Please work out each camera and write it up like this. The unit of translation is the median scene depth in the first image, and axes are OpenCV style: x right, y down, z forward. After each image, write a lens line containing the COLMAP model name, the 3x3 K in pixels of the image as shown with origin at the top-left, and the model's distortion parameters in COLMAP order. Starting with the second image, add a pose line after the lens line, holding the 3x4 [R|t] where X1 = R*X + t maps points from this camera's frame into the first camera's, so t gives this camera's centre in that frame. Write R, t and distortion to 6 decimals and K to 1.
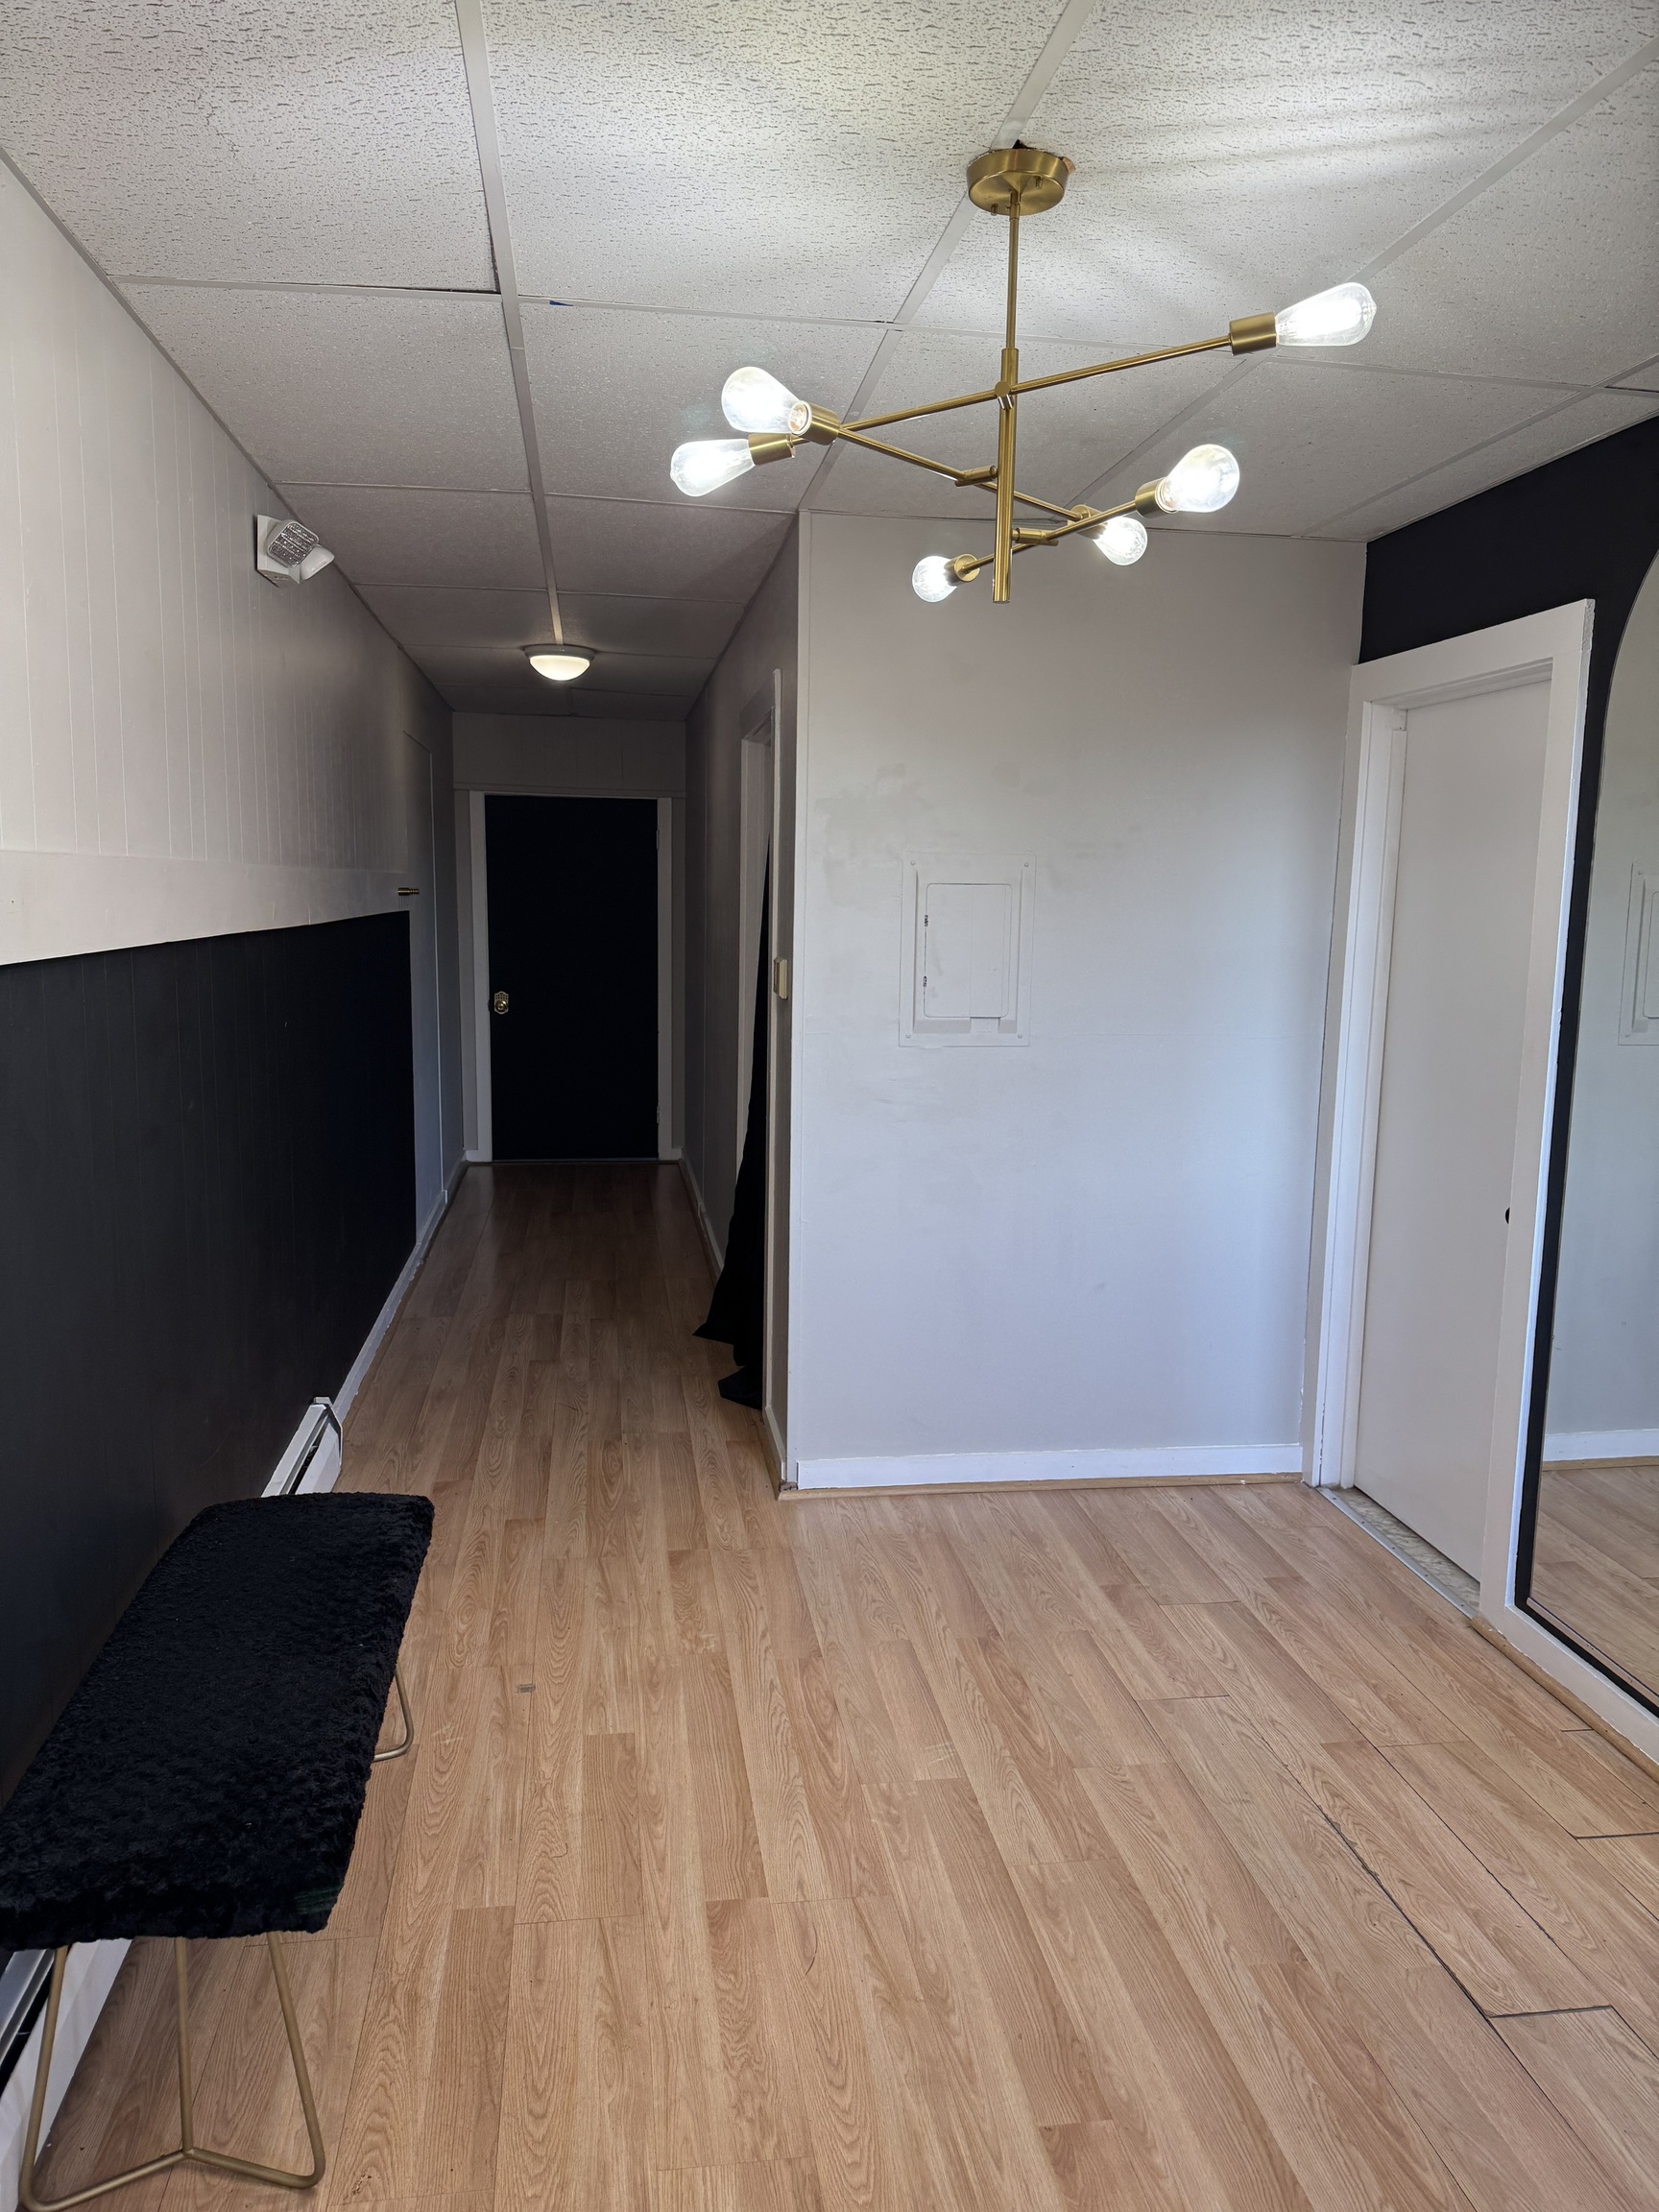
lens RADIAL K [[1569.6, 0, 815.8], [0, 1569.6, 1114.2], [0, 0, 1]] dist [0.053182, -0.060170]
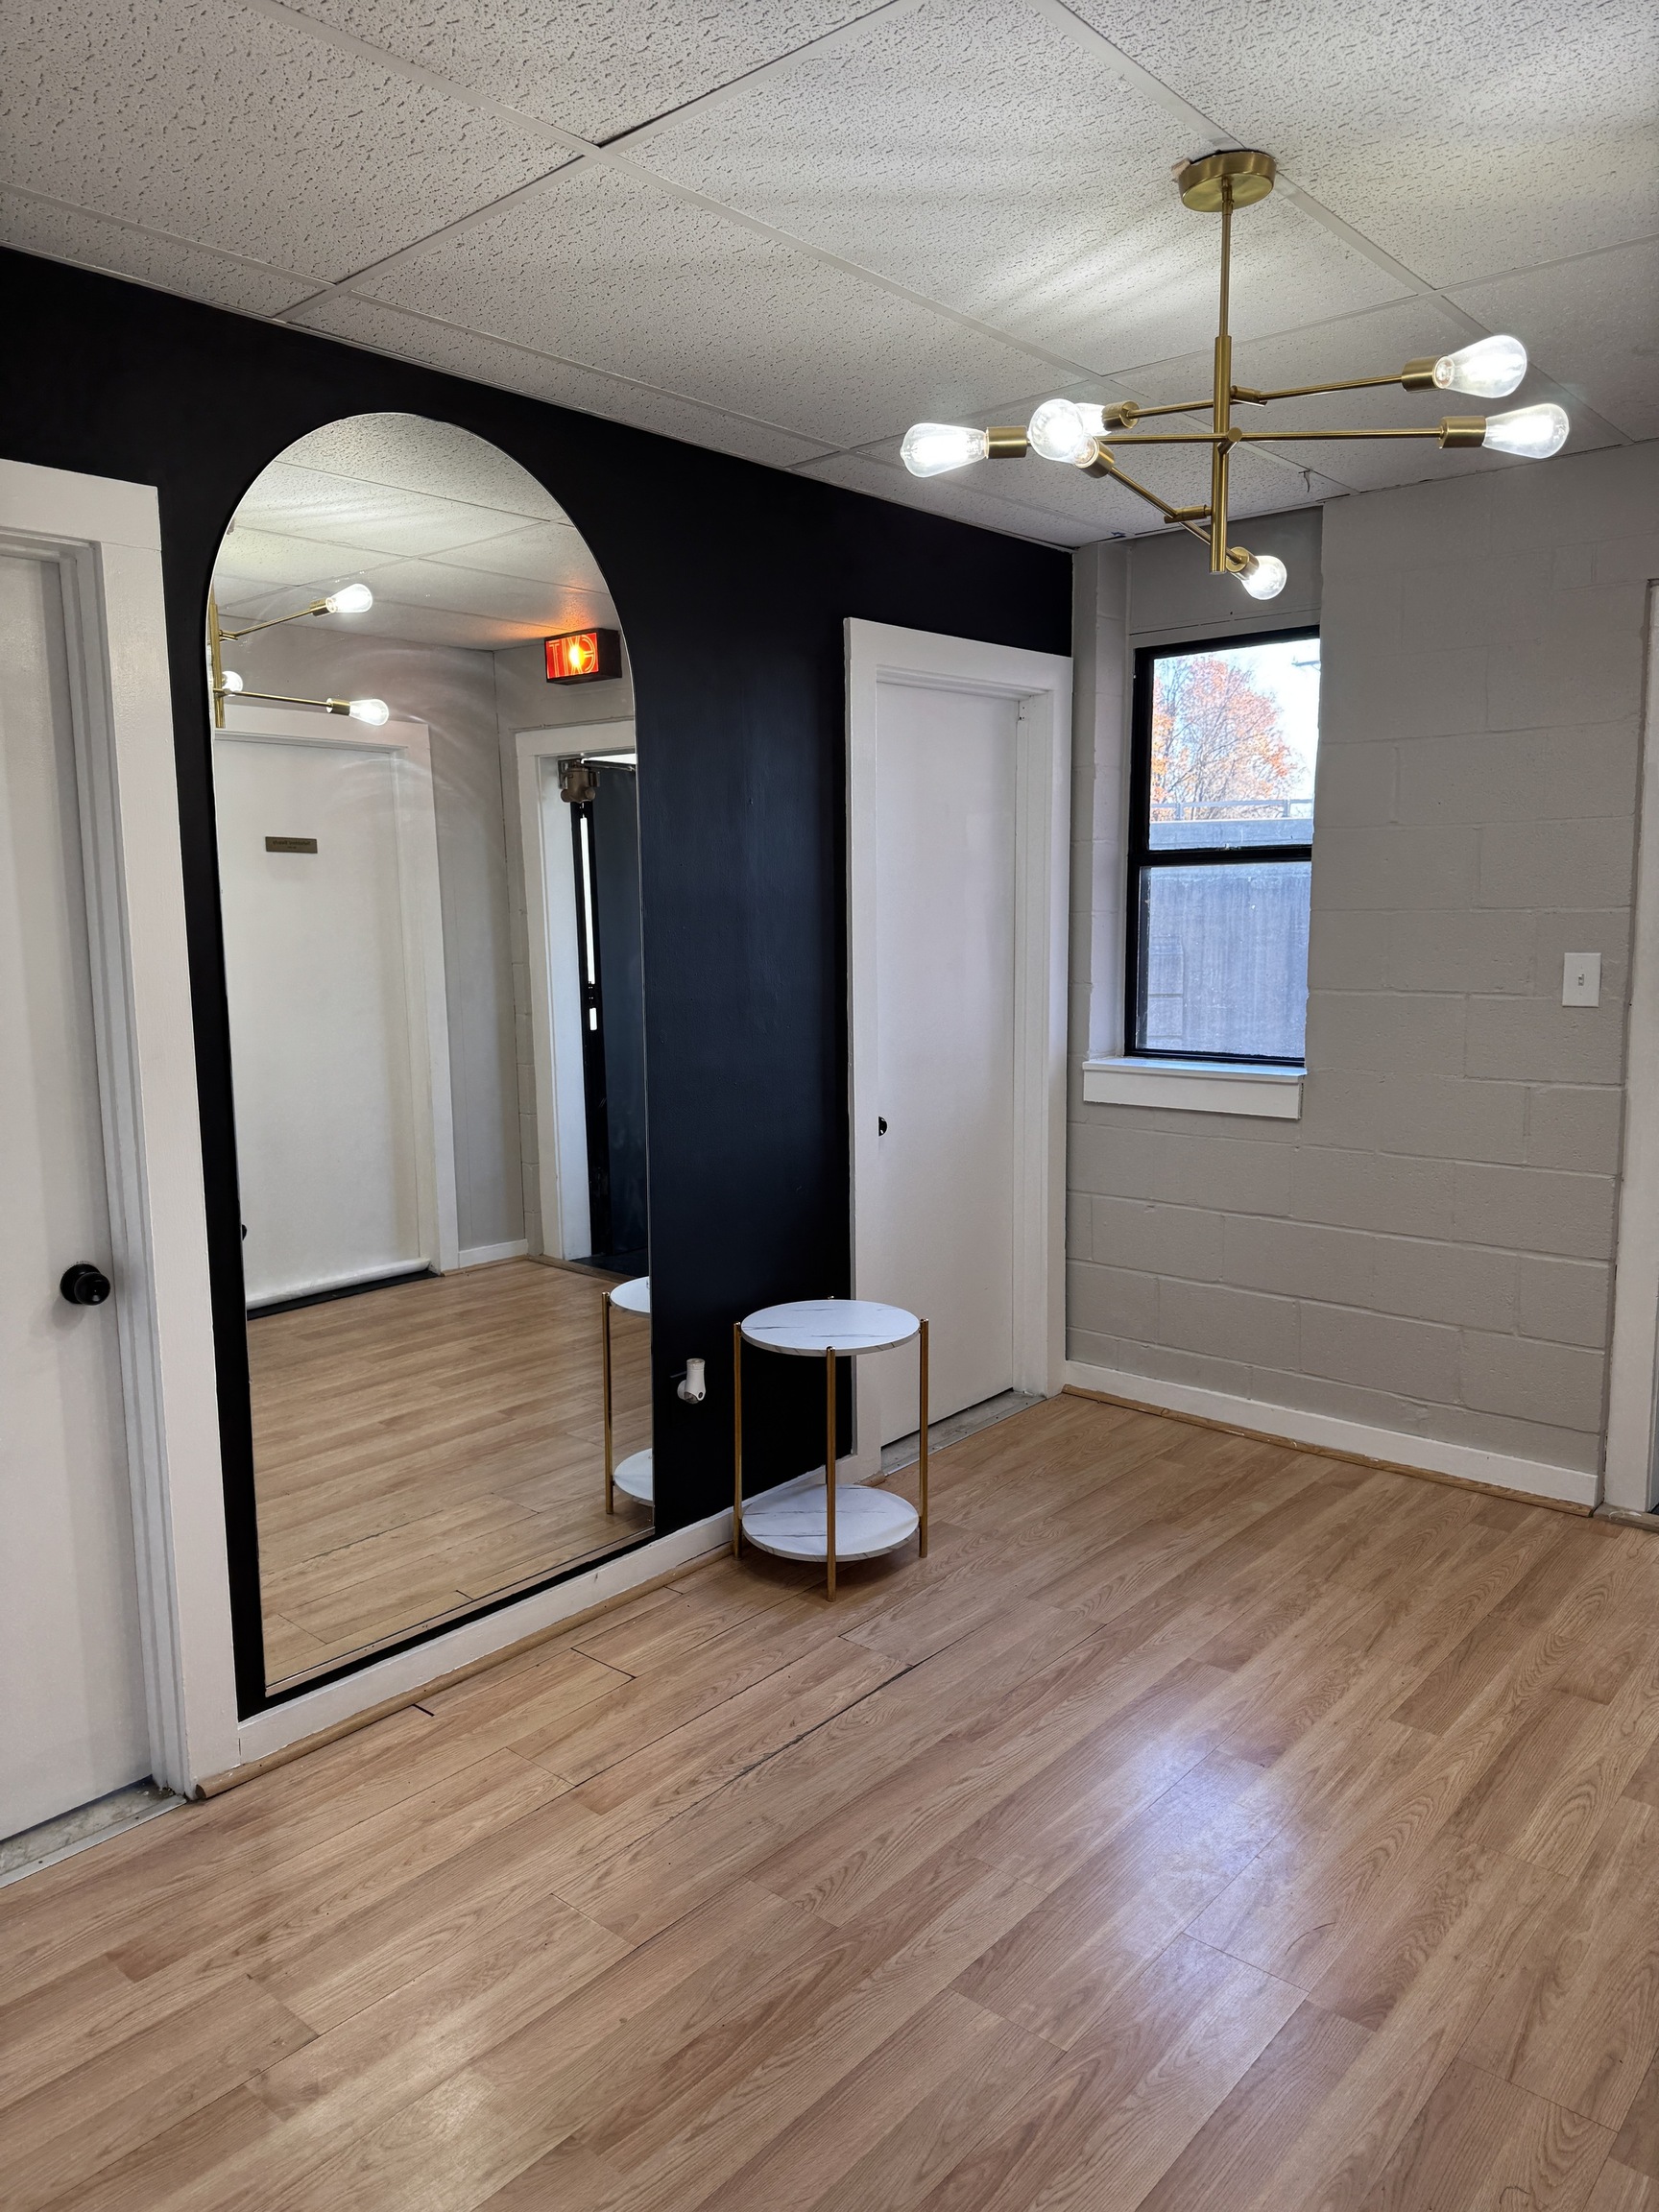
lens RADIAL K [[1569.6, 0, 826.5], [0, 1569.6, 1116.9], [0, 0, 1]] dist [0.053182, -0.060170]
pose [[-0.661372, -0.106999, 0.742386, -0.457623], [0.108612, 0.965679, 0.235942, -0.209414], [-0.742152, 0.236677, -0.627052, 1.651575]]
